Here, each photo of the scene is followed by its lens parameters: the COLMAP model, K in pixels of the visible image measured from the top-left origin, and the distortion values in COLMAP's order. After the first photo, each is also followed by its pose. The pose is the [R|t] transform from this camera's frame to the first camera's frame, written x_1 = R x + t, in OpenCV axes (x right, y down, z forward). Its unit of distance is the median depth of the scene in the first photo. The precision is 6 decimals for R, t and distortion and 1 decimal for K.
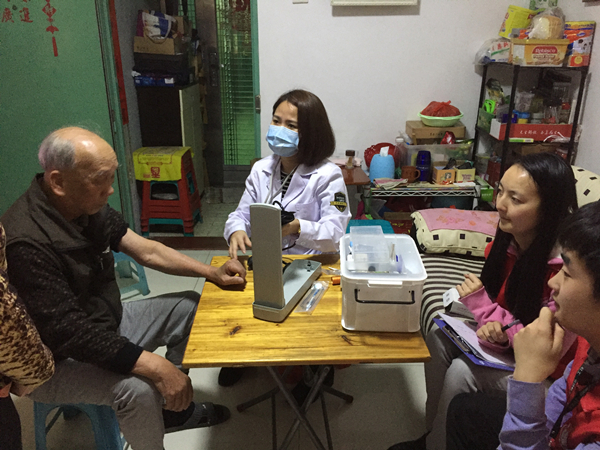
lens RADIAL K [[501.4, 0, 300.0], [0, 501.4, 225.0], [0, 0, 1]] dist [-0.009361, -0.010492]
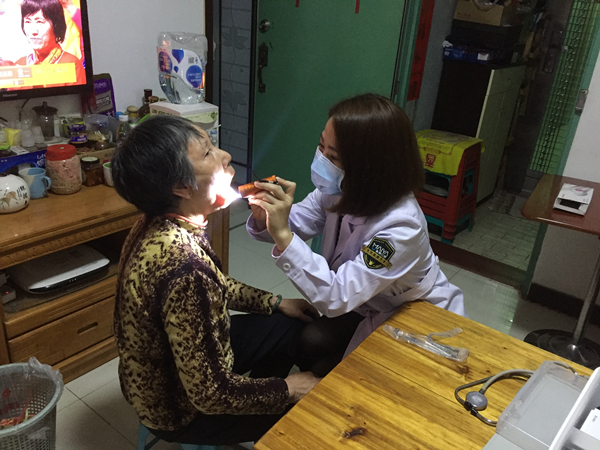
lens RADIAL K [[501.4, 0, 300.0], [0, 501.4, 225.0], [0, 0, 1]] dist [-0.009361, -0.010492]
pose [[0.783170, 0.295874, -0.546904, 0.037579], [-0.272154, 0.953923, 0.126344, -0.045430], [0.559086, 0.049894, 0.827607, 0.162290]]
